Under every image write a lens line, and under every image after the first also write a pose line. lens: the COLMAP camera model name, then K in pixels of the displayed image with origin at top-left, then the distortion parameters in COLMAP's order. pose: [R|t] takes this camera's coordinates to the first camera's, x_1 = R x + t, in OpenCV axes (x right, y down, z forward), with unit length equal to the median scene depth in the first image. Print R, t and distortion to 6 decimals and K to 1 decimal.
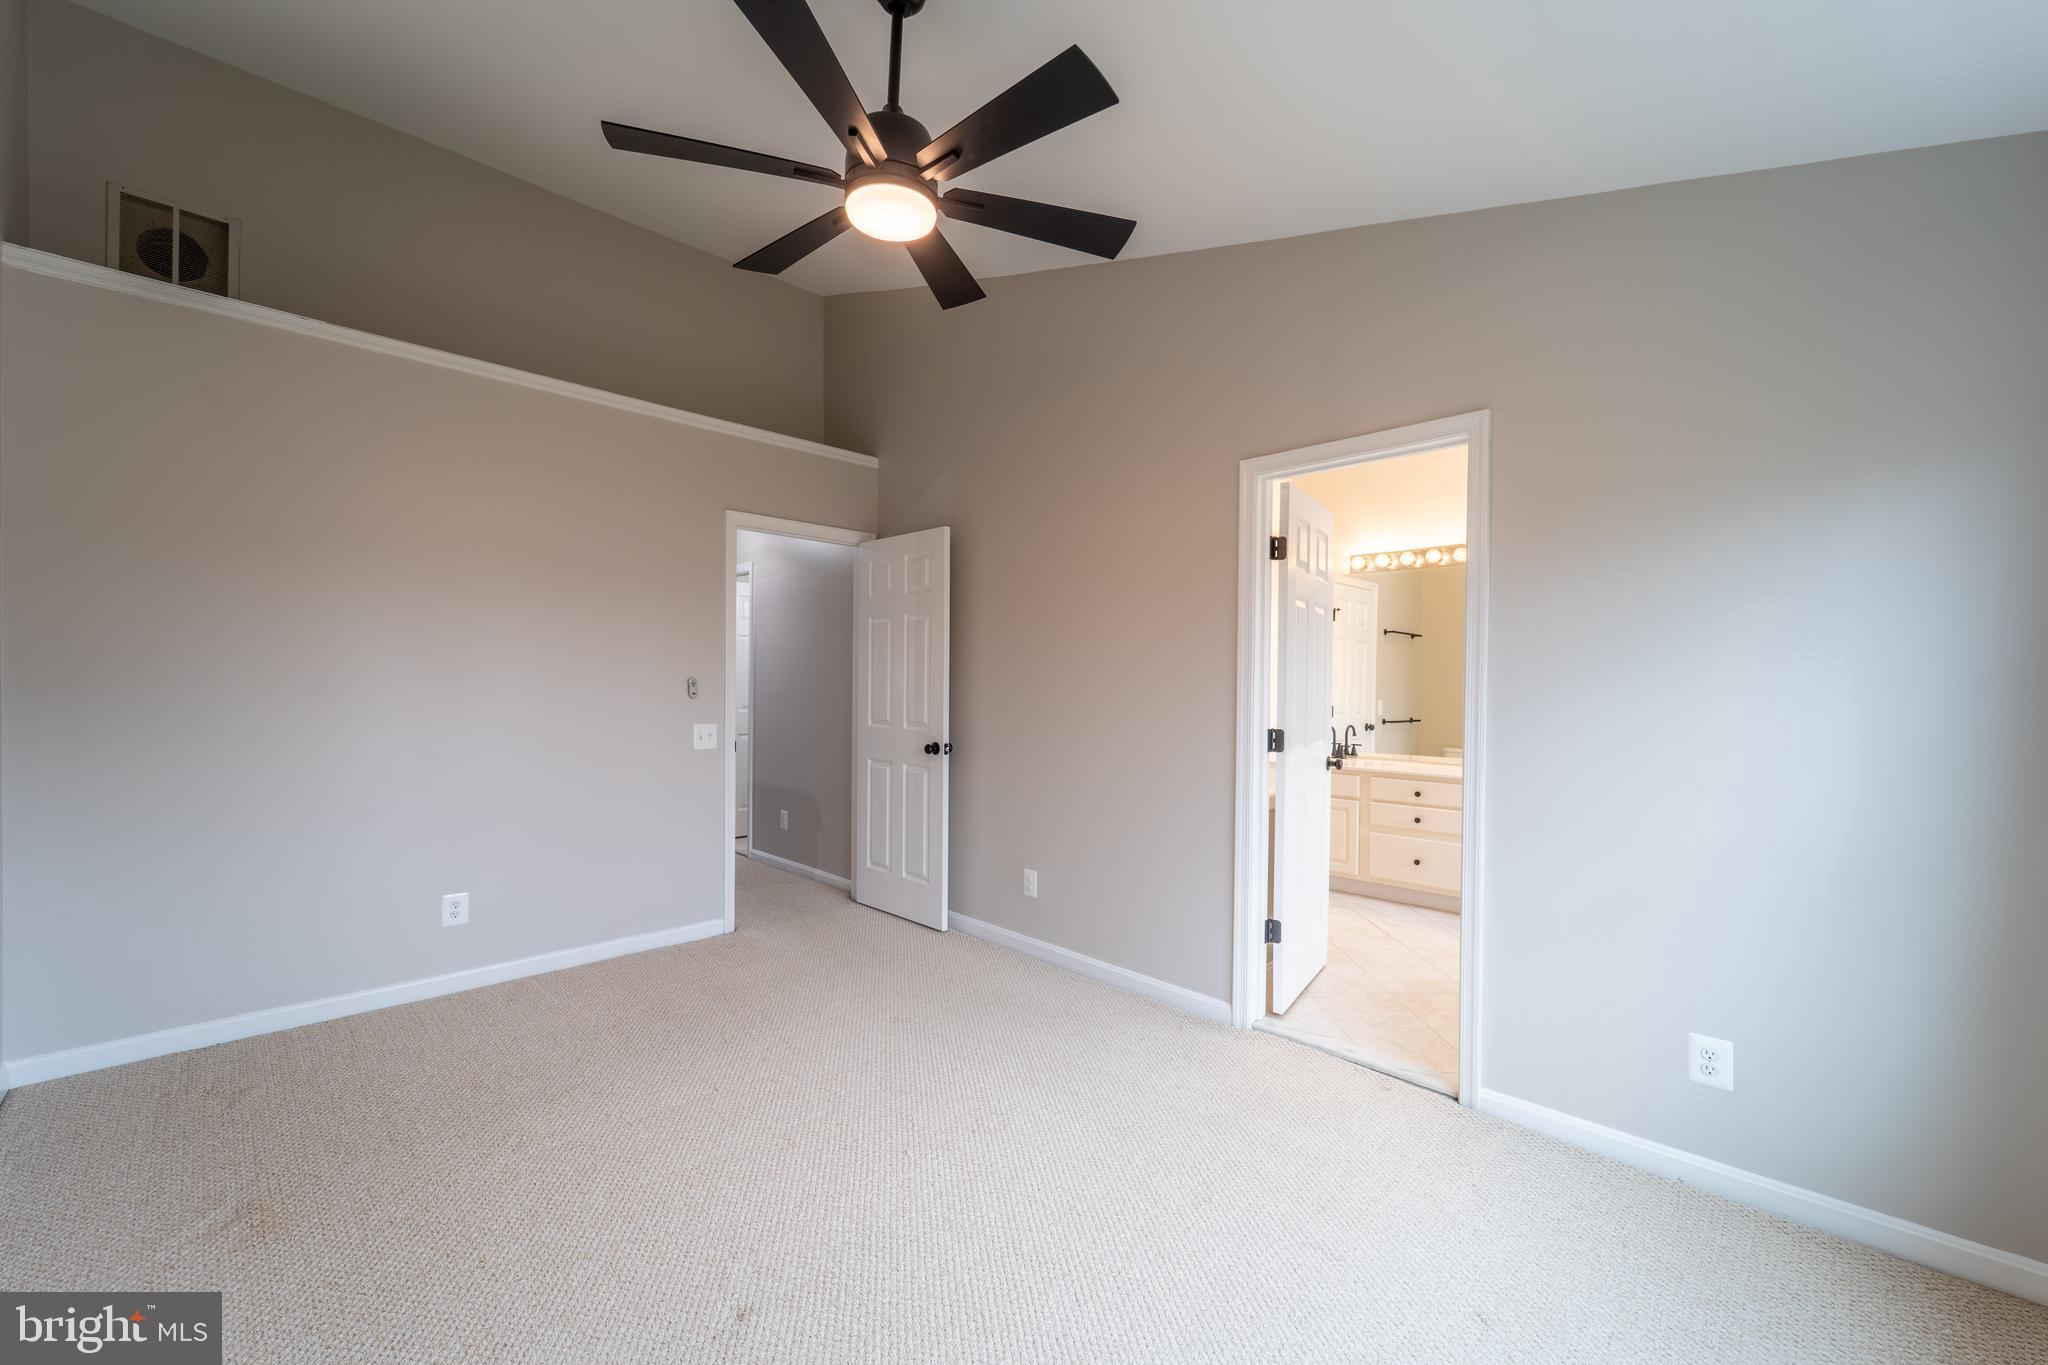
lens RADIAL K [[815.6, 0, 1027.9], [0, 815.6, 689.3], [0, 0, 1]] dist [0.003424, -0.002280]
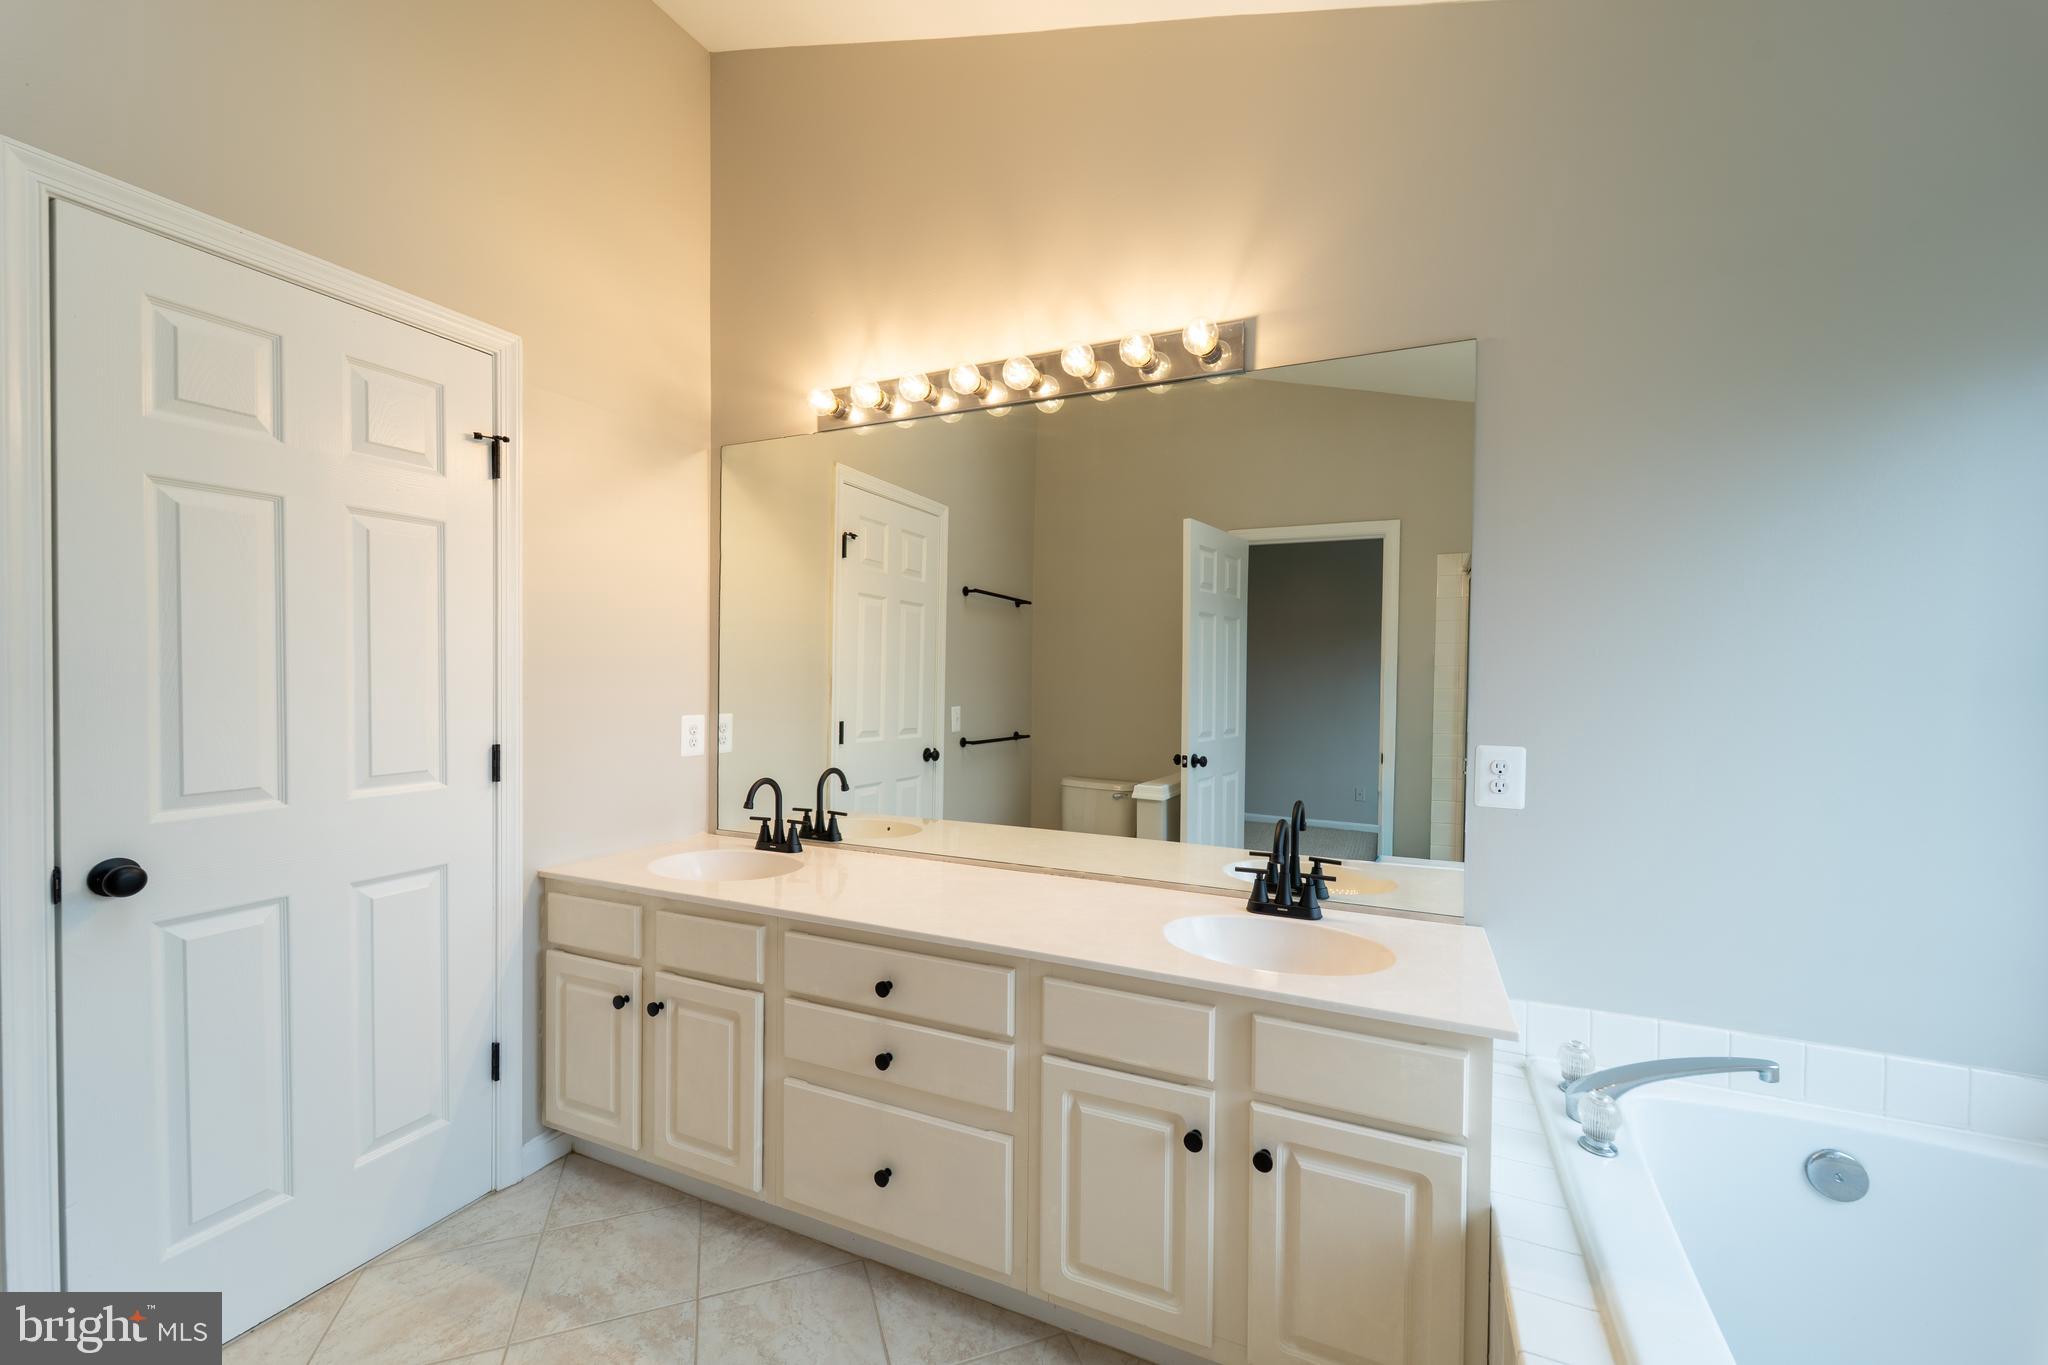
lens RADIAL K [[815.6, 0, 1017.4], [0, 815.6, 689.1], [0, 0, 1]] dist [0.003424, -0.002280]
pose [[0.942776, -0.006457, 0.333363, 0.390471], [0.004483, 0.999968, 0.006691, -0.003873], [-0.333395, -0.004814, 0.942775, 0.606515]]
